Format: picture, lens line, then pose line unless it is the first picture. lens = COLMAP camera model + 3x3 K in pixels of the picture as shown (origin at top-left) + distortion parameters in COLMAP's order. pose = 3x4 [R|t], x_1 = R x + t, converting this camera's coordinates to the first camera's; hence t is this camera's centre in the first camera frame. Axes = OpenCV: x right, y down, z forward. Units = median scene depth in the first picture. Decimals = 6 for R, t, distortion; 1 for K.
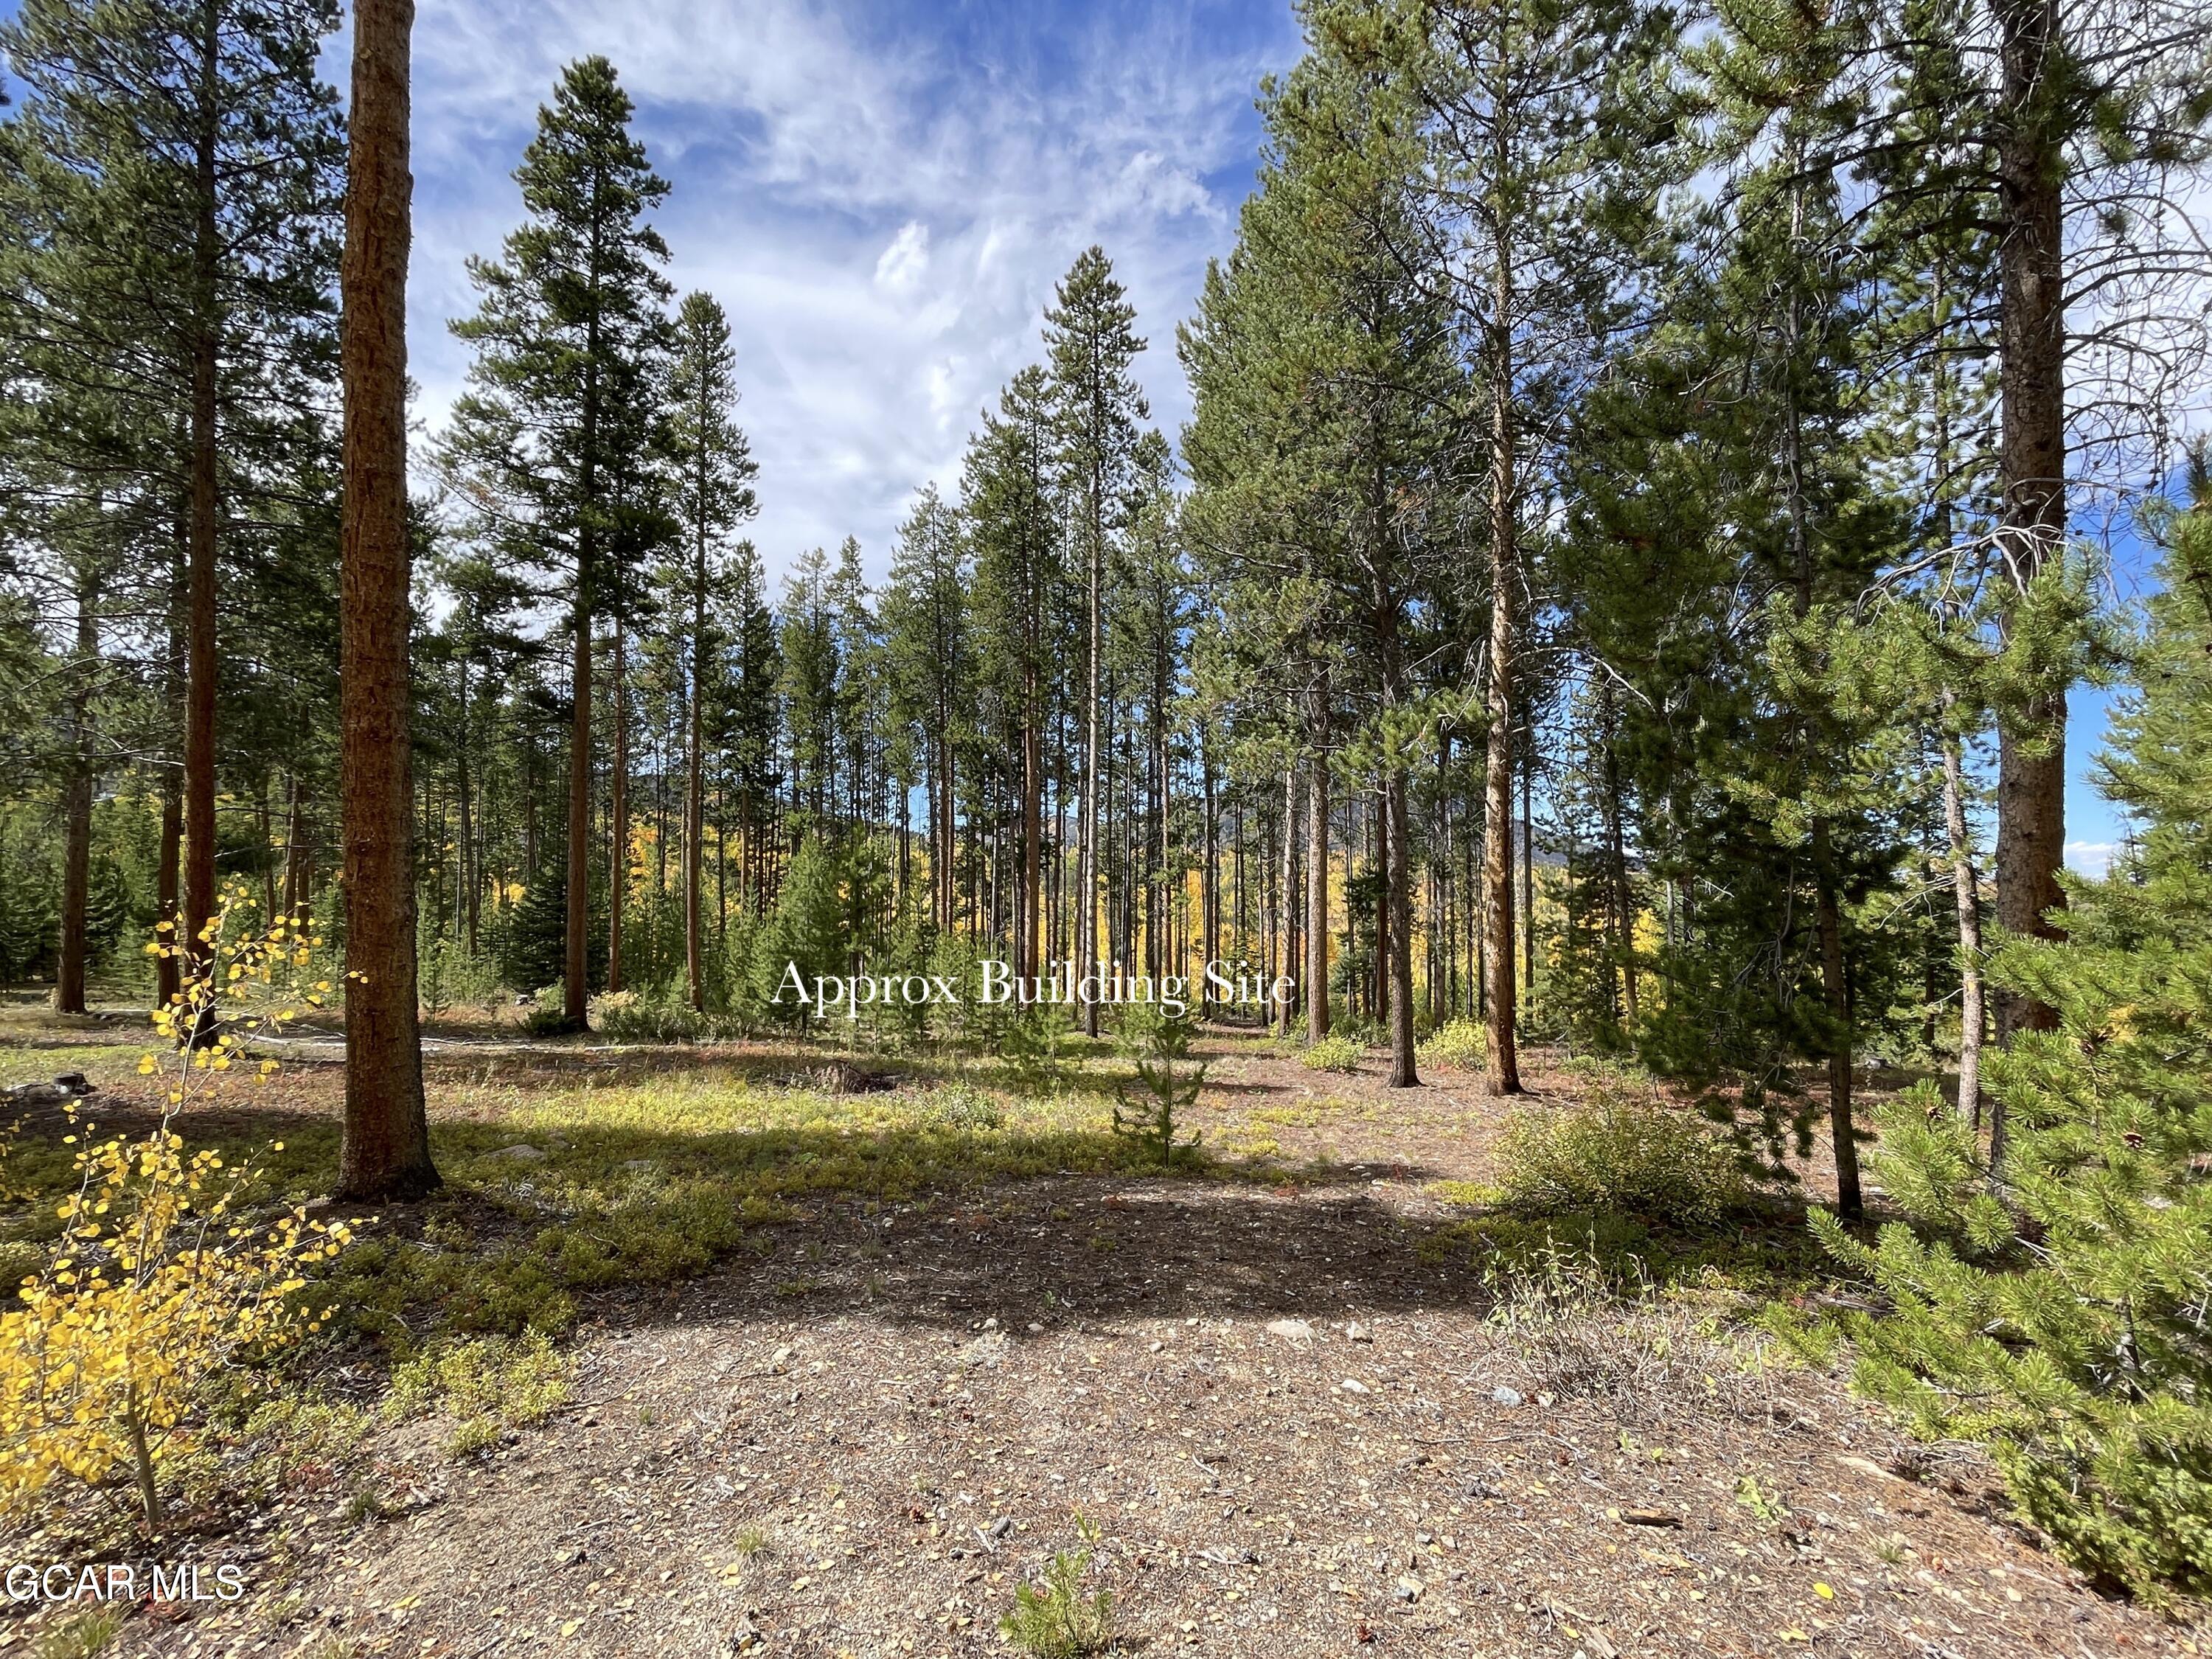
lens RADIAL K [[1016.8, 0, 1111.3], [0, 1016.8, 831.7], [0, 0, 1]] dist [-0.017981, -0.000005]
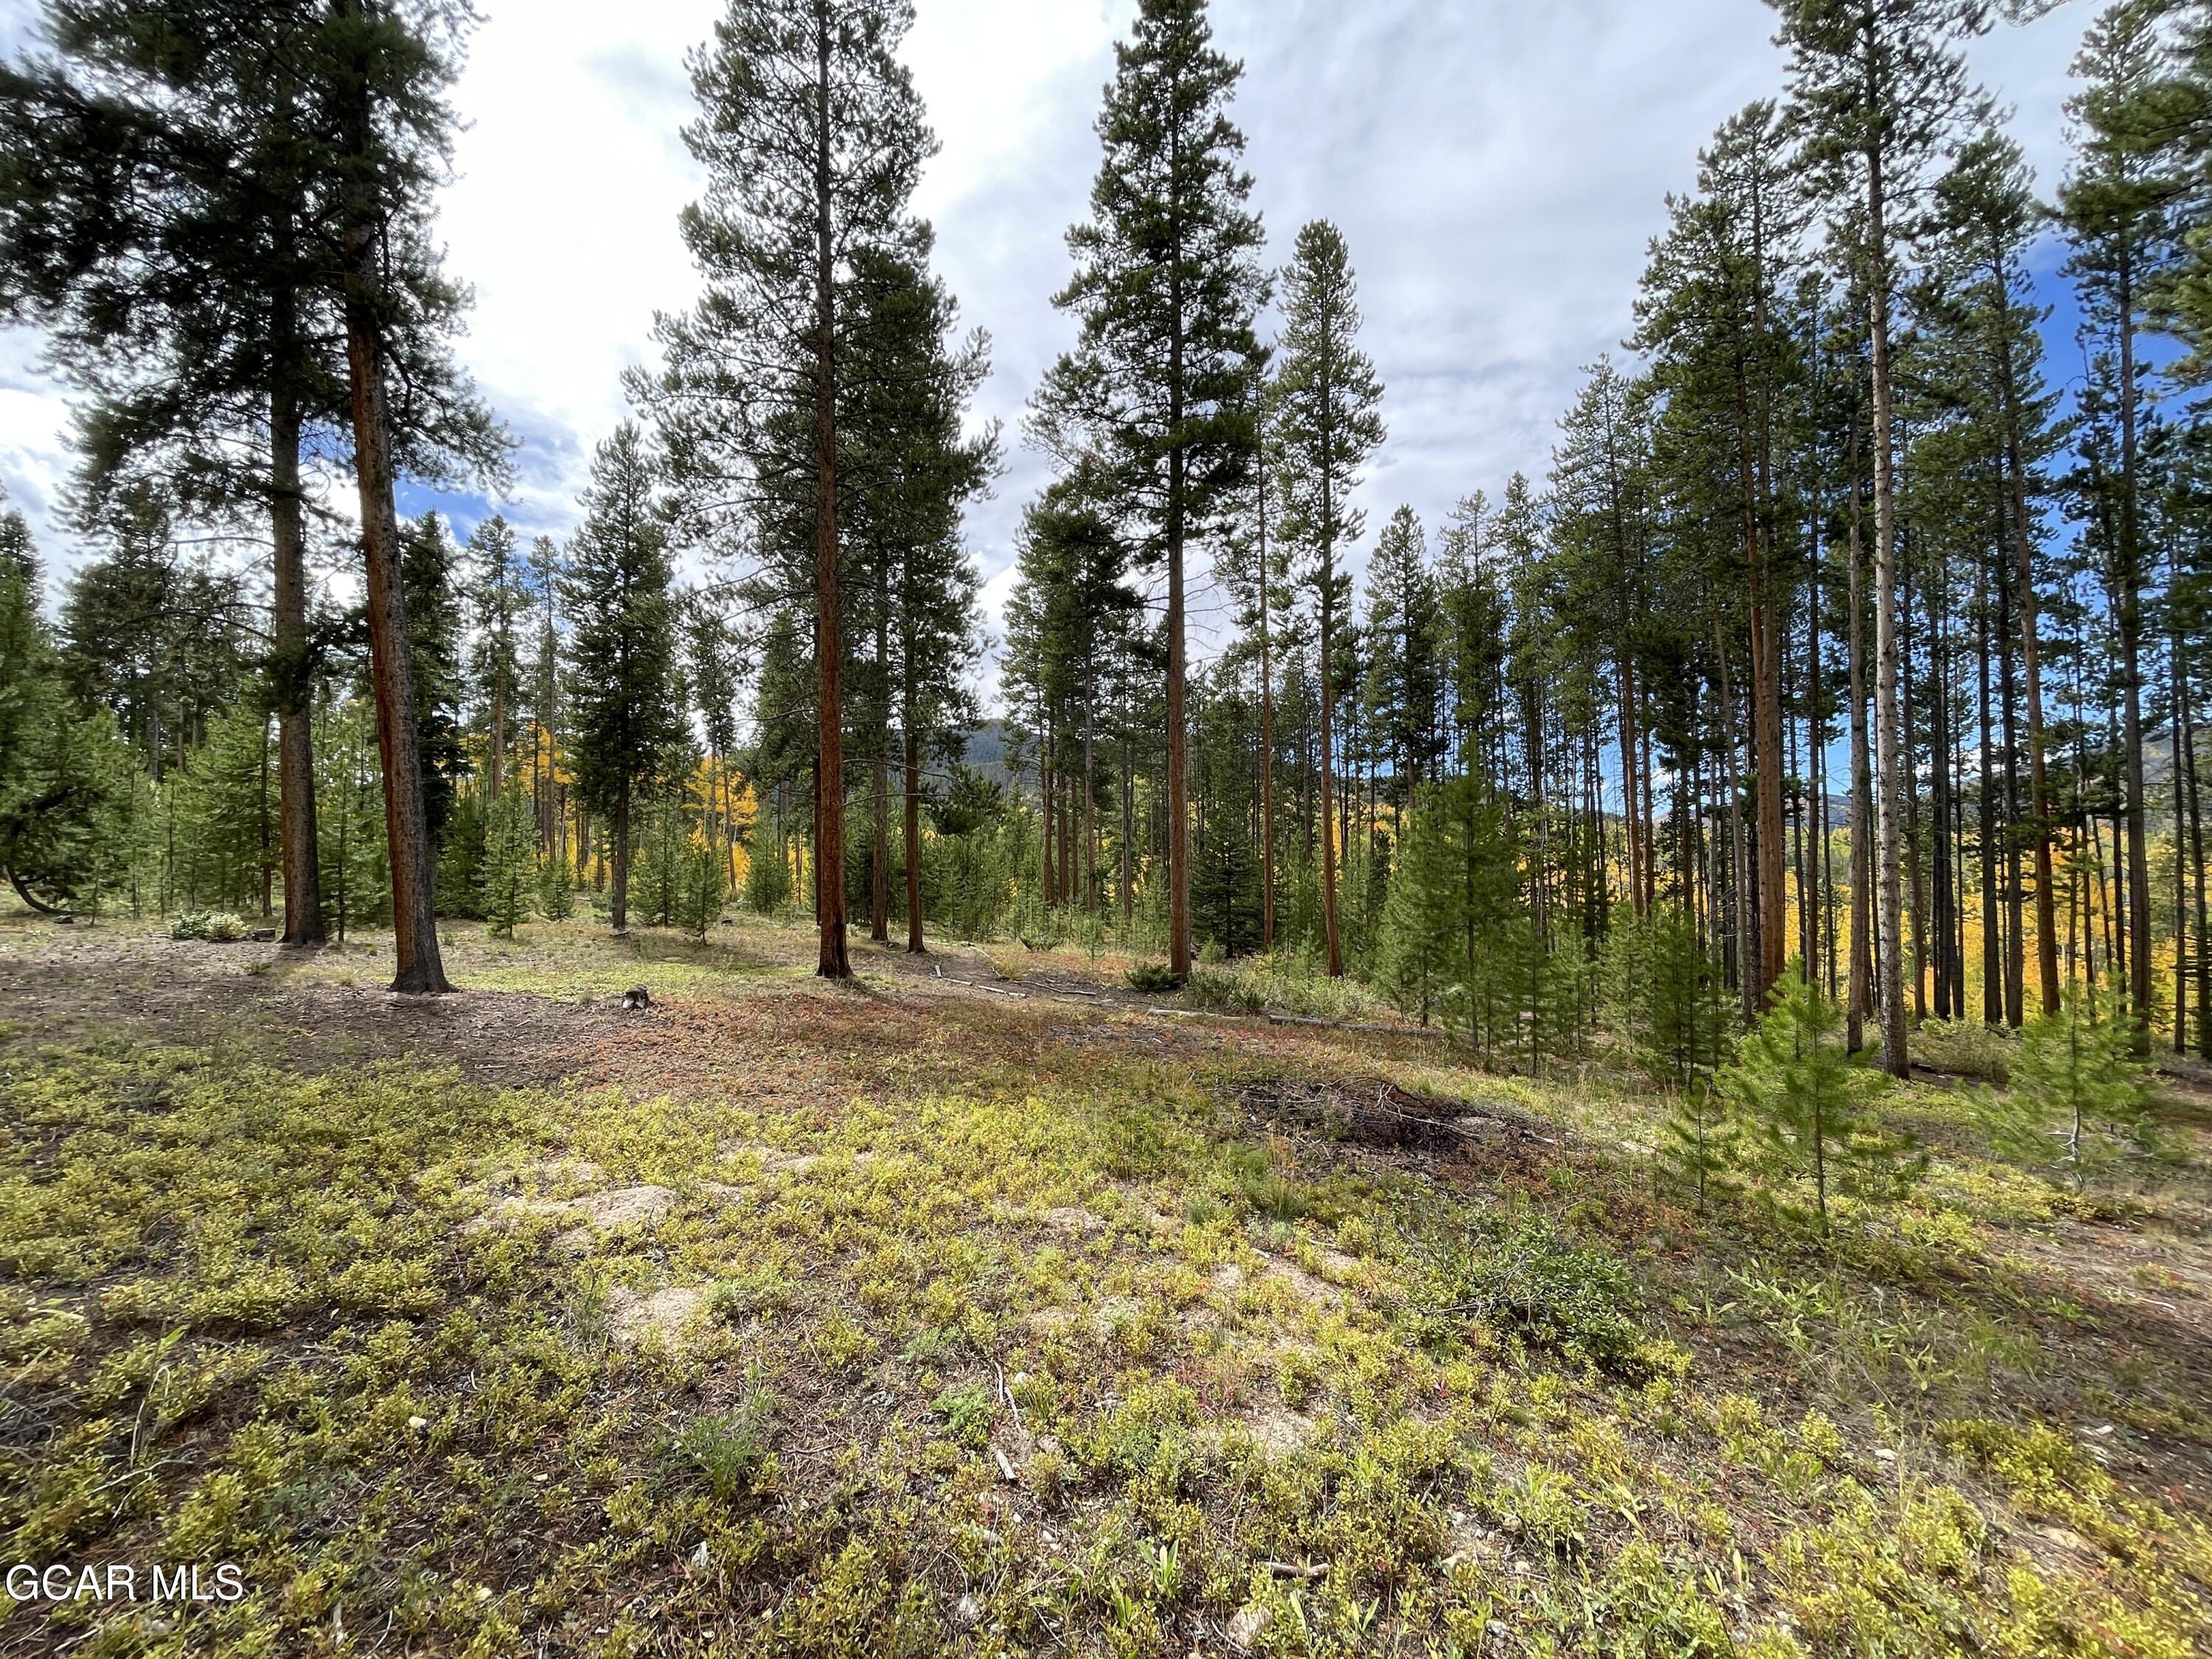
lens RADIAL K [[892.4, 0, 1100.6], [0, 892.4, 829.4], [0, 0, 1]] dist [-0.006563, 0.001076]
pose [[0.743990, -0.020673, -0.667871, -0.011228], [0.025682, 0.999667, -0.002333, 0.032713], [0.667697, -0.015417, 0.744273, 0.230445]]
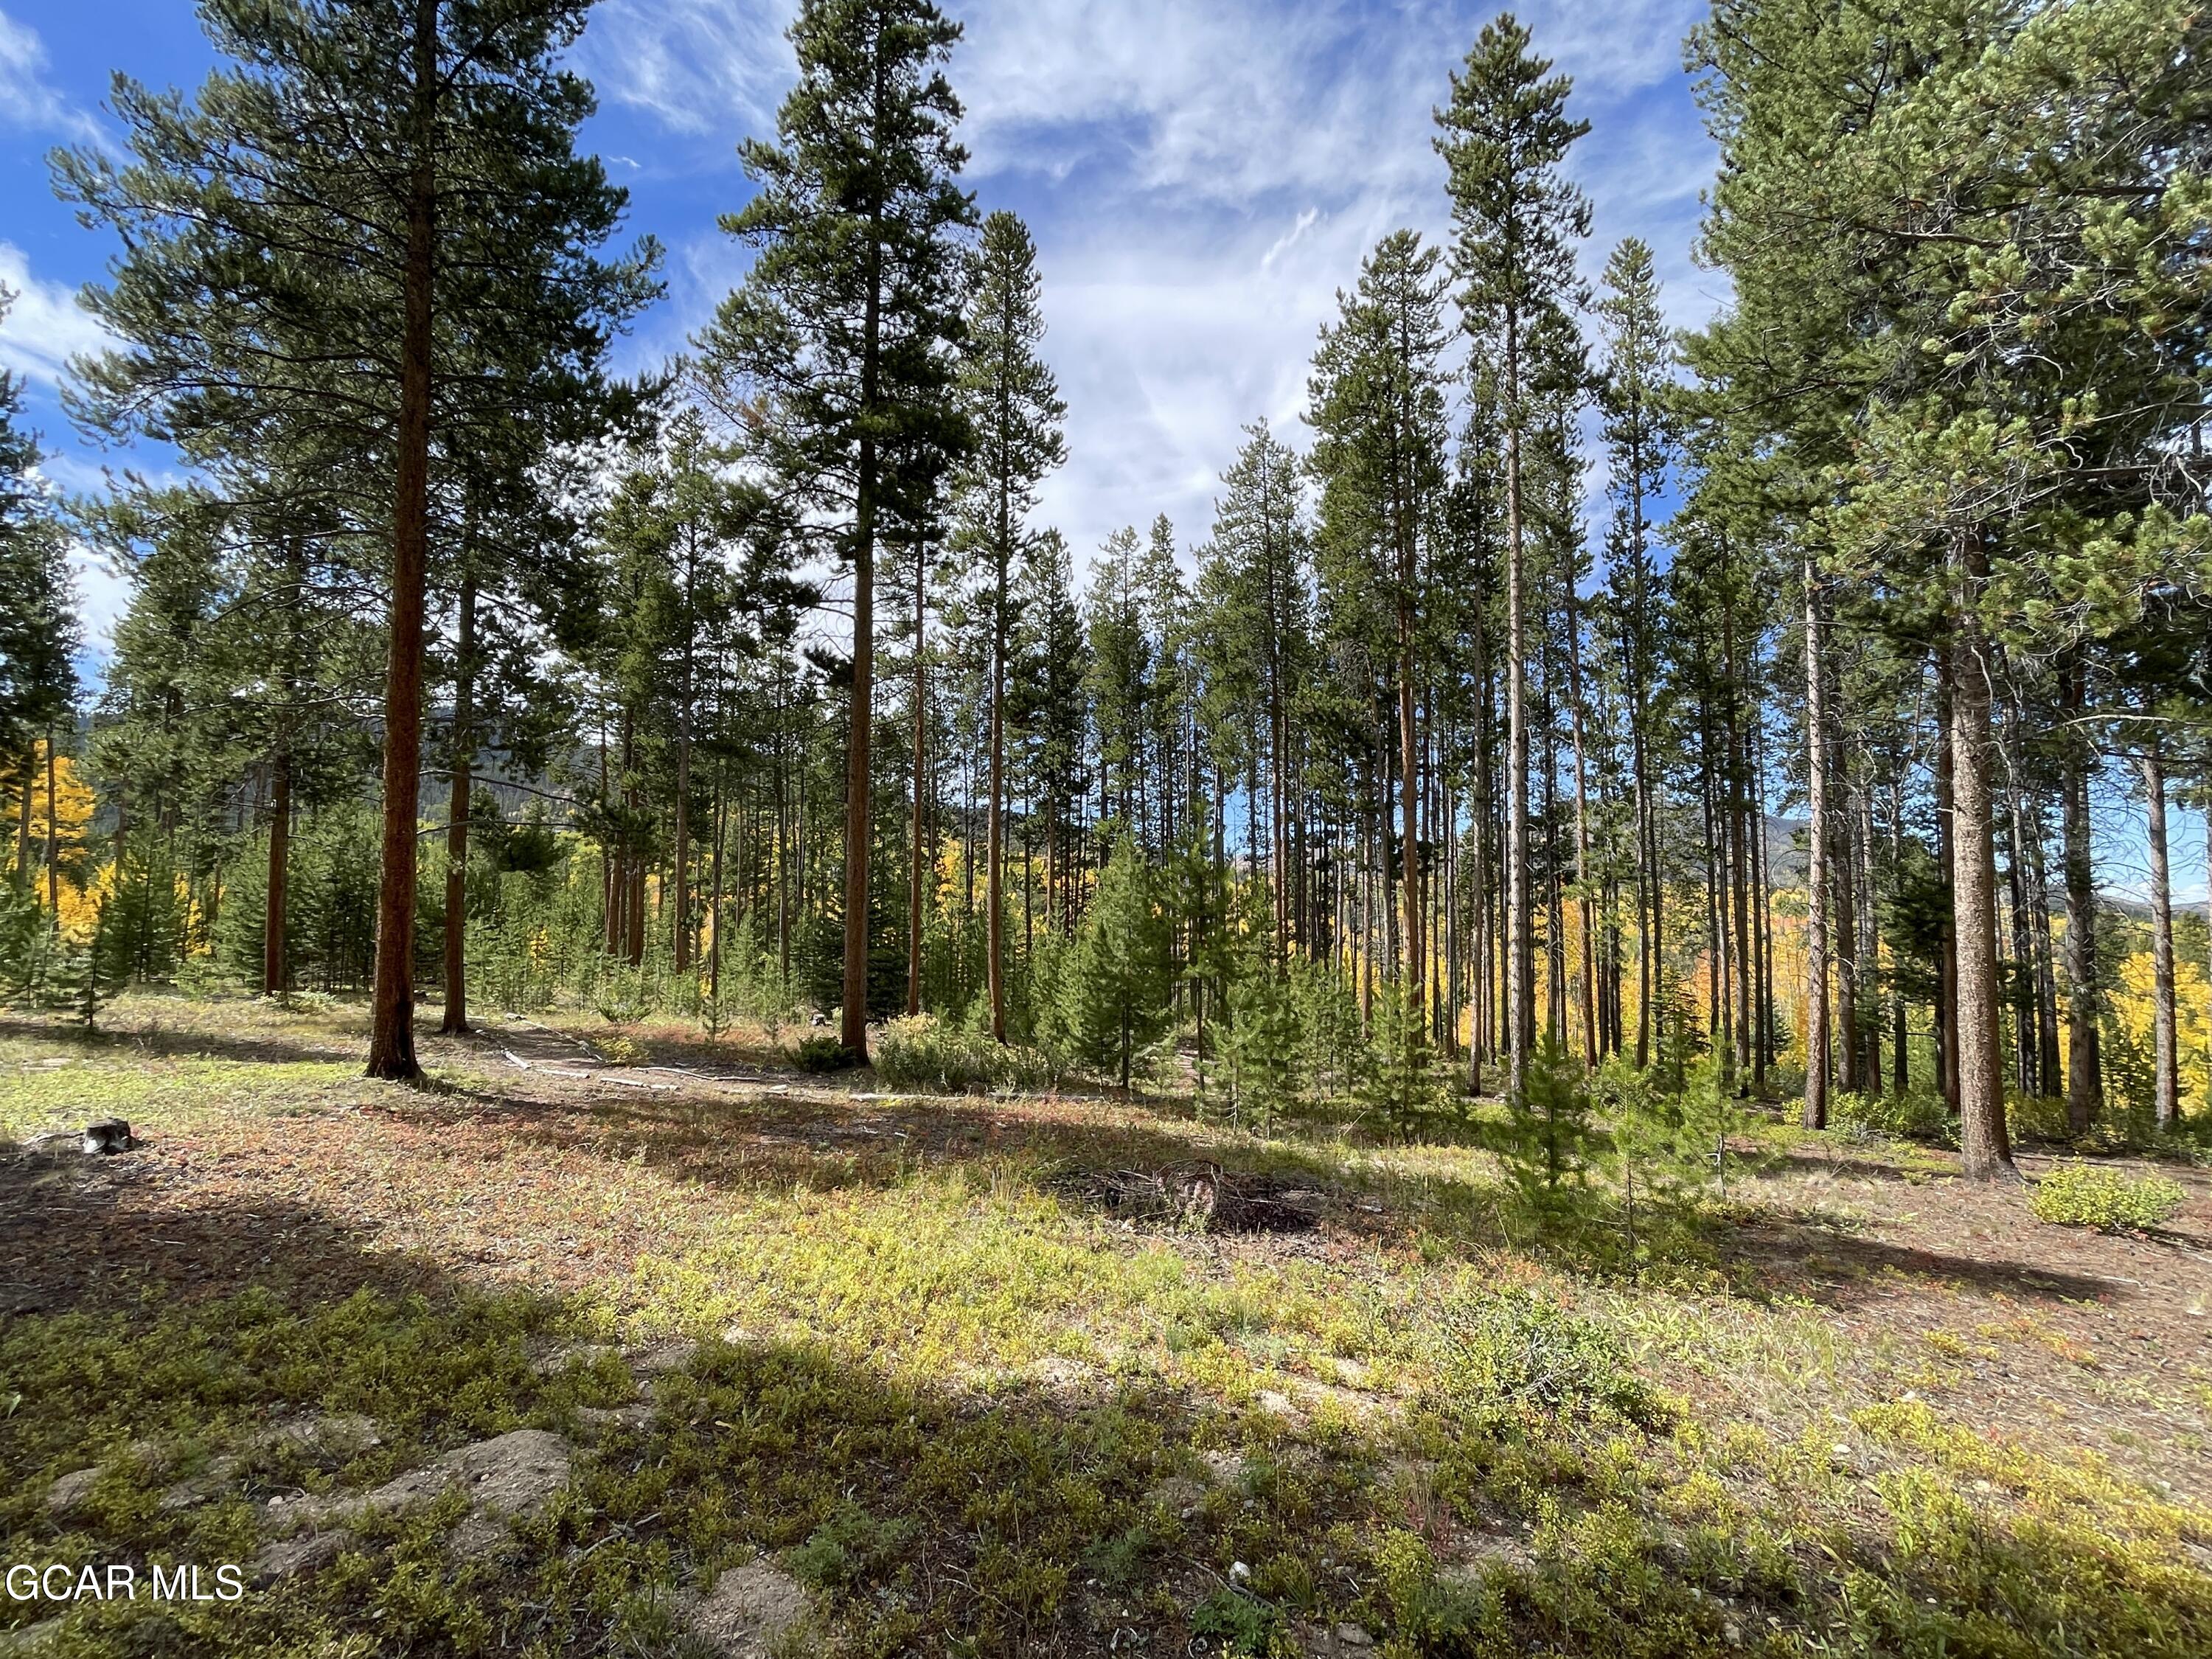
lens RADIAL K [[1016.8, 0, 1104.0], [0, 1016.8, 841.3], [0, 0, 1]] dist [-0.017981, -0.000005]
pose [[0.957109, -0.006482, -0.289655, -0.072853], [0.001053, 0.999821, -0.018897, 0.024166], [0.289726, 0.017781, 0.956945, 0.198227]]
